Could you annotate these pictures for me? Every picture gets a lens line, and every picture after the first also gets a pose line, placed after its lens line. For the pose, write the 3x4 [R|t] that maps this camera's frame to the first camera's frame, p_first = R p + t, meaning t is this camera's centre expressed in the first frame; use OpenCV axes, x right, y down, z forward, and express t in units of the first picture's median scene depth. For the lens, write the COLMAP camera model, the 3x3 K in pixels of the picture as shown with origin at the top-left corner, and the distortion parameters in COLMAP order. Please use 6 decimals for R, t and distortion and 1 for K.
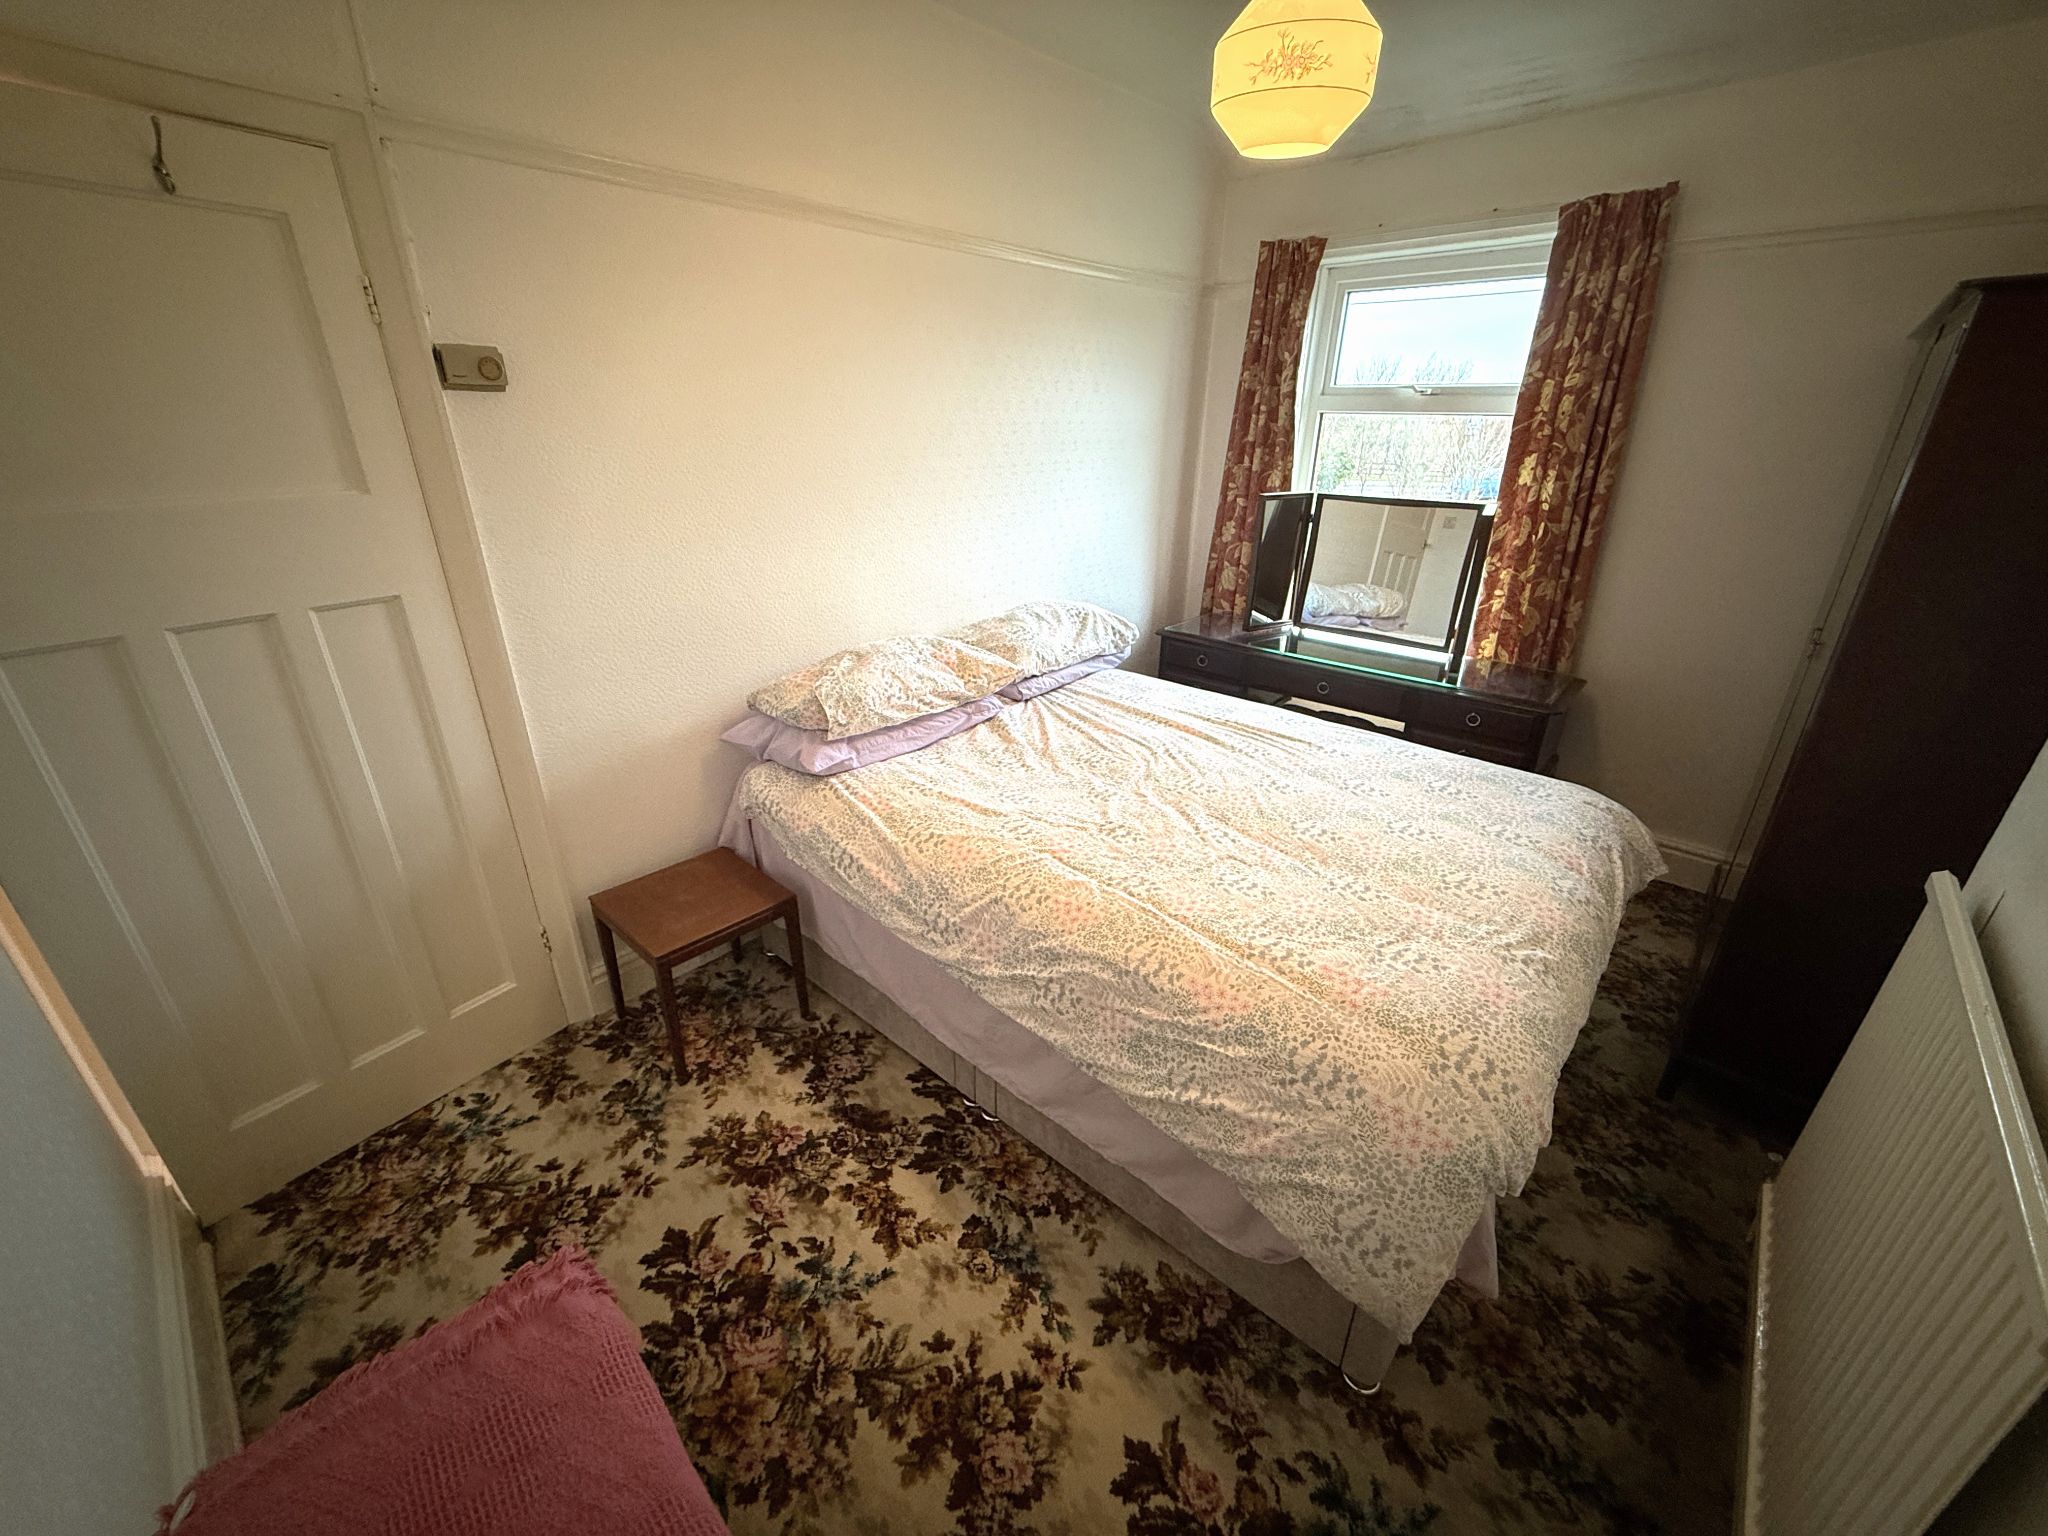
lens RADIAL K [[808.7, 0, 1016.9], [0, 808.7, 772.1], [0, 0, 1]] dist [-0.002050, -0.000164]
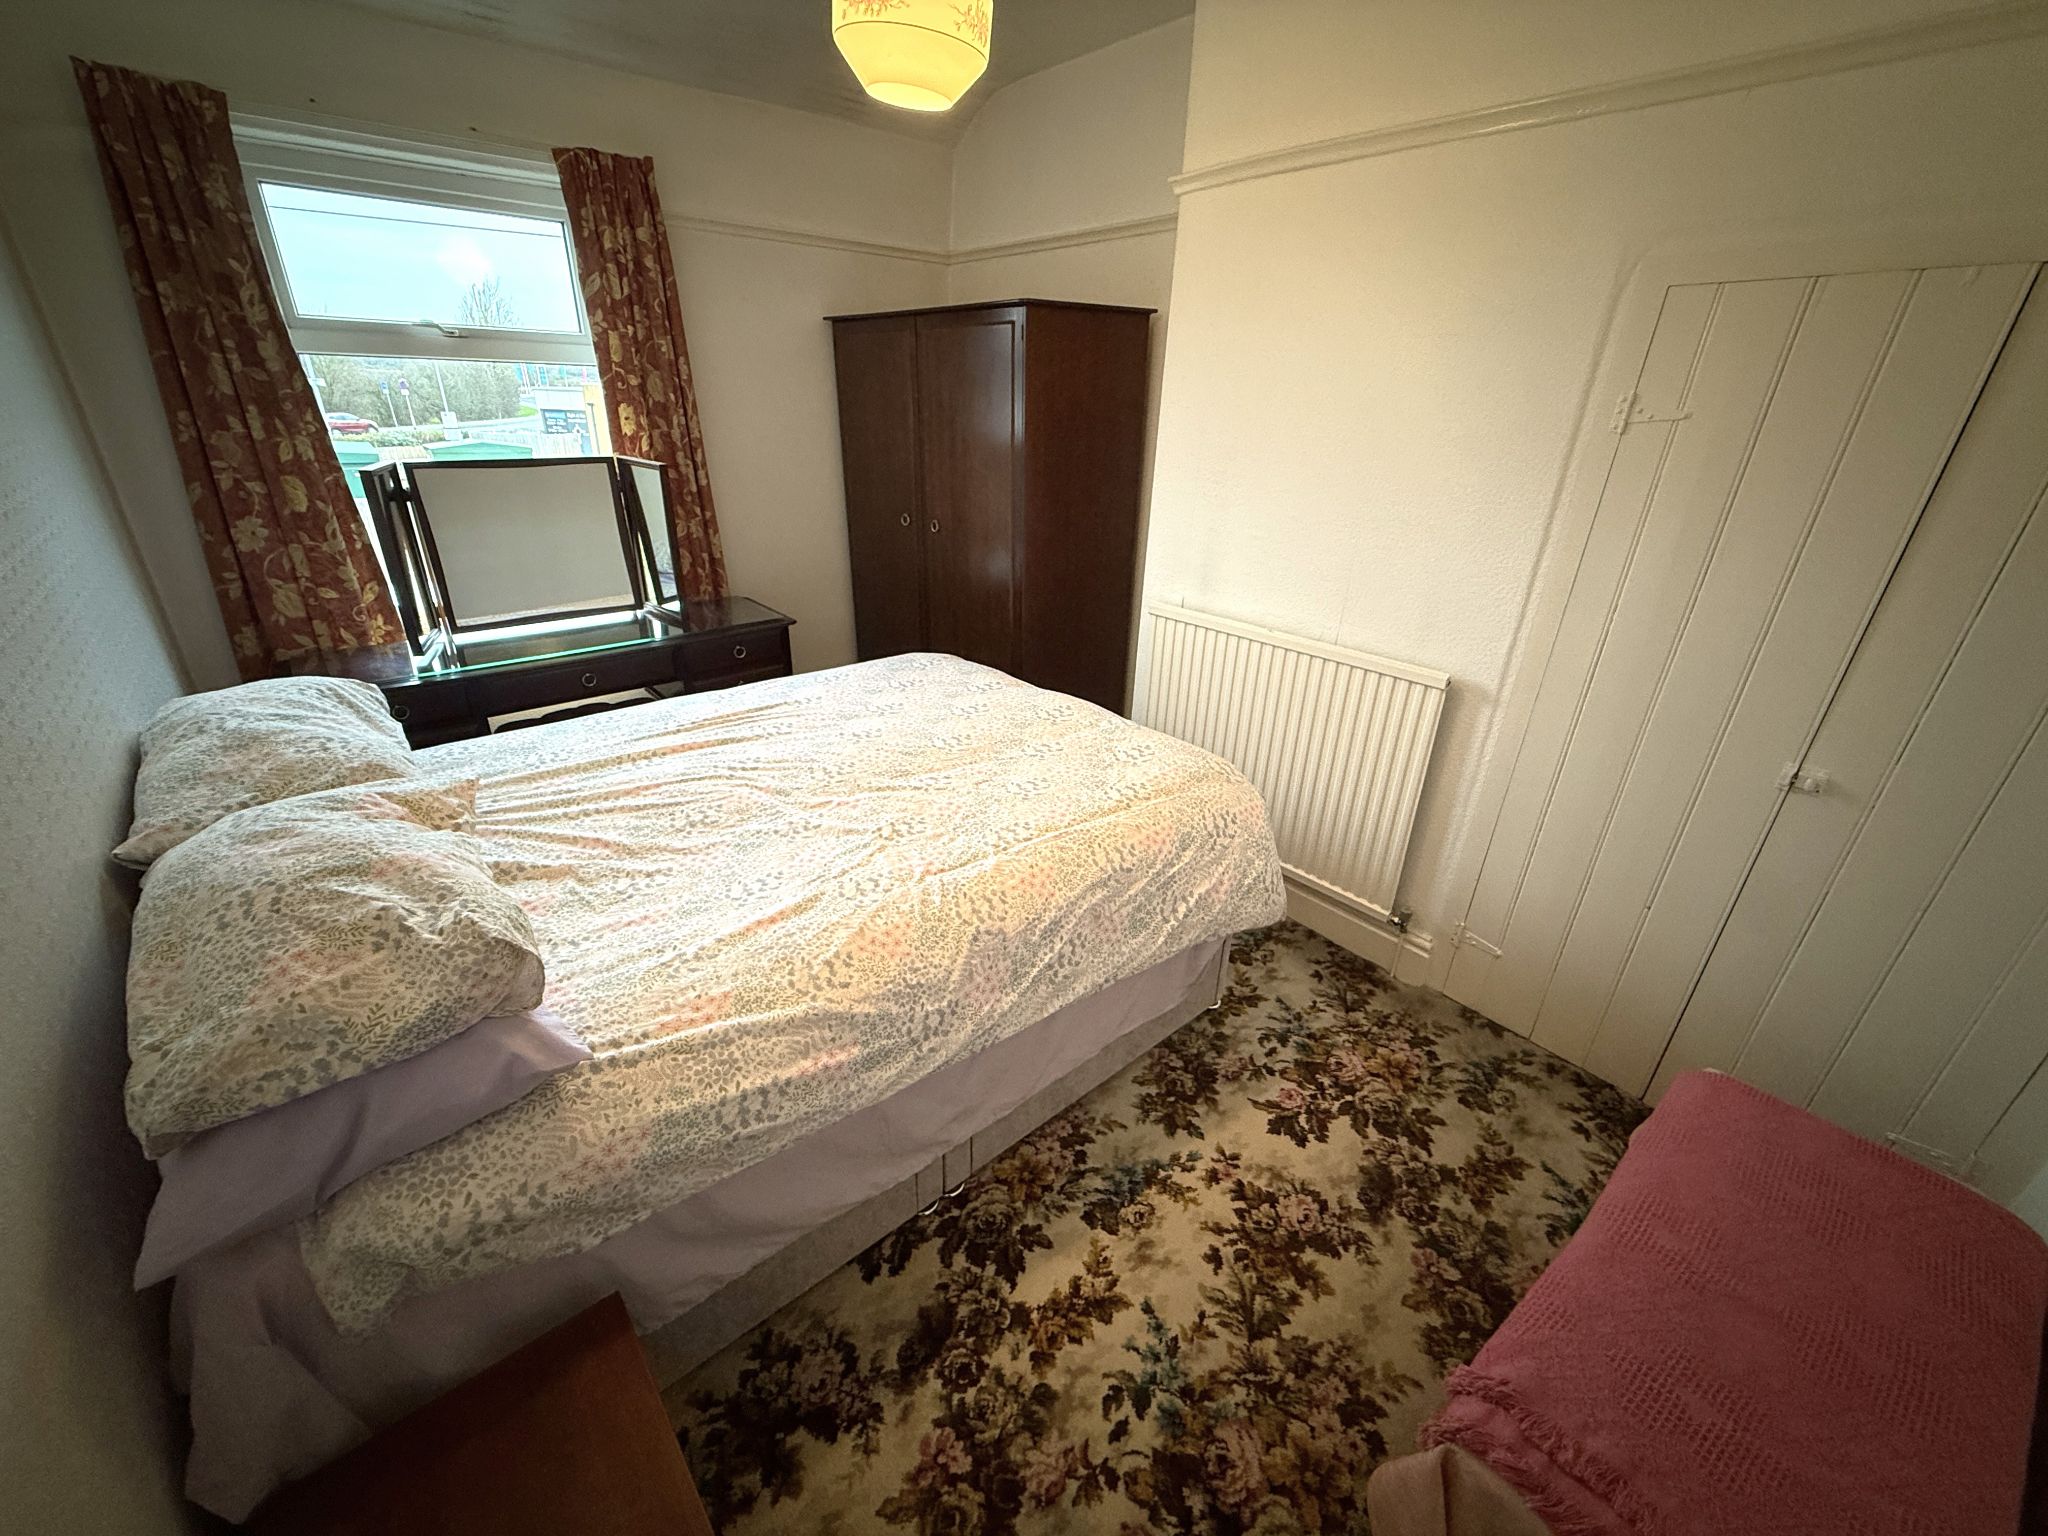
lens RADIAL K [[808.7, 0, 1016.9], [0, 808.7, 772.1], [0, 0, 1]] dist [-0.002050, -0.000164]
pose [[0.130334, -0.426571, 0.895014, -0.702307], [0.378942, 0.855611, 0.352609, -0.274636], [-0.916196, 0.293201, 0.273161, 0.657537]]
